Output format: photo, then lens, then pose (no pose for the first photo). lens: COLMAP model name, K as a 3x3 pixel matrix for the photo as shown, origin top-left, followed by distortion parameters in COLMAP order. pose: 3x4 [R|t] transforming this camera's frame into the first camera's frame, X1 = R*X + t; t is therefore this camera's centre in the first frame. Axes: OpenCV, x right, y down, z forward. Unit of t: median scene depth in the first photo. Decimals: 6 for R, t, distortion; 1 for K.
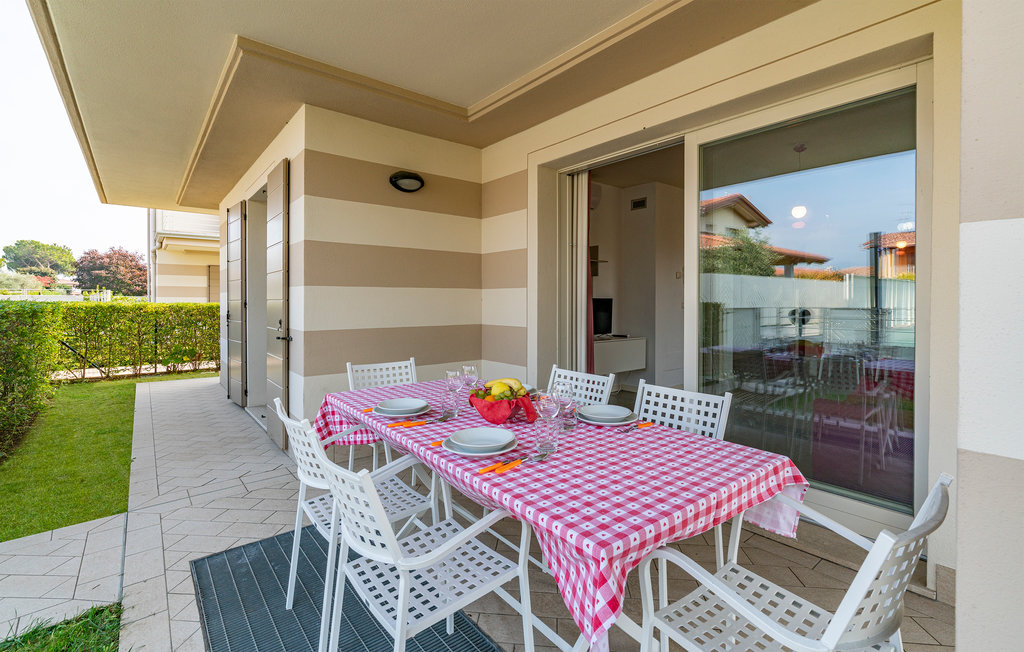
lens RADIAL K [[475.7, 0, 508.2], [0, 475.7, 308.3], [0, 0, 1]] dist [-0.001243, -0.000192]
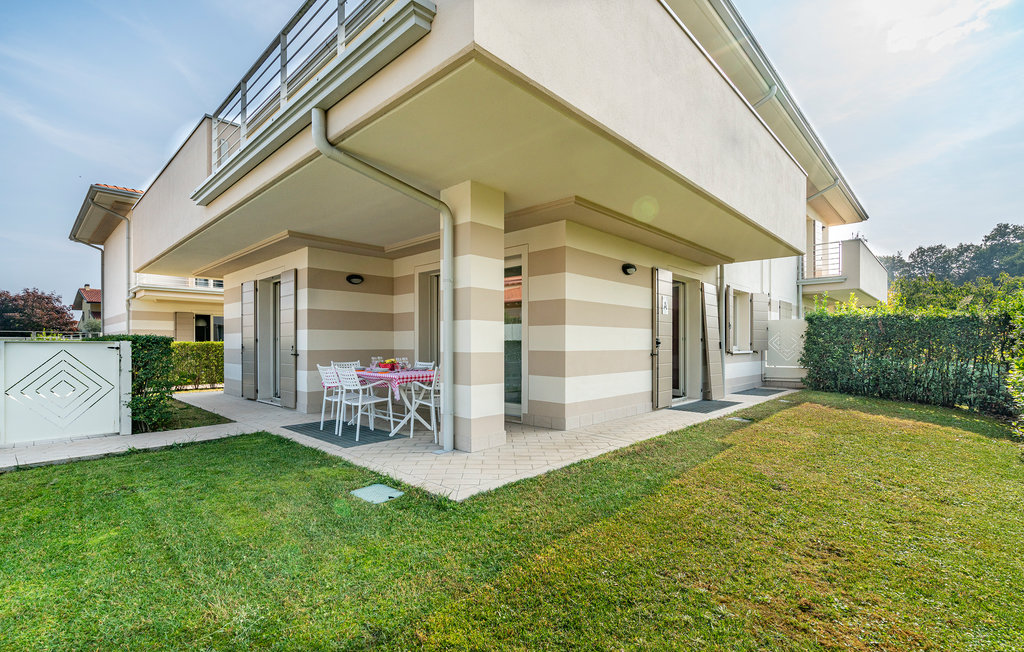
lens RADIAL K [[472.9, 0, 508.9], [0, 472.9, 342.4], [0, 0, 1]] dist [-0.003785, -0.000237]
pose [[0.991518, -0.002195, 0.129952, 0.182643], [0.004779, 0.999797, -0.019575, 0.052022], [-0.129882, 0.020030, 0.991327, -1.121717]]
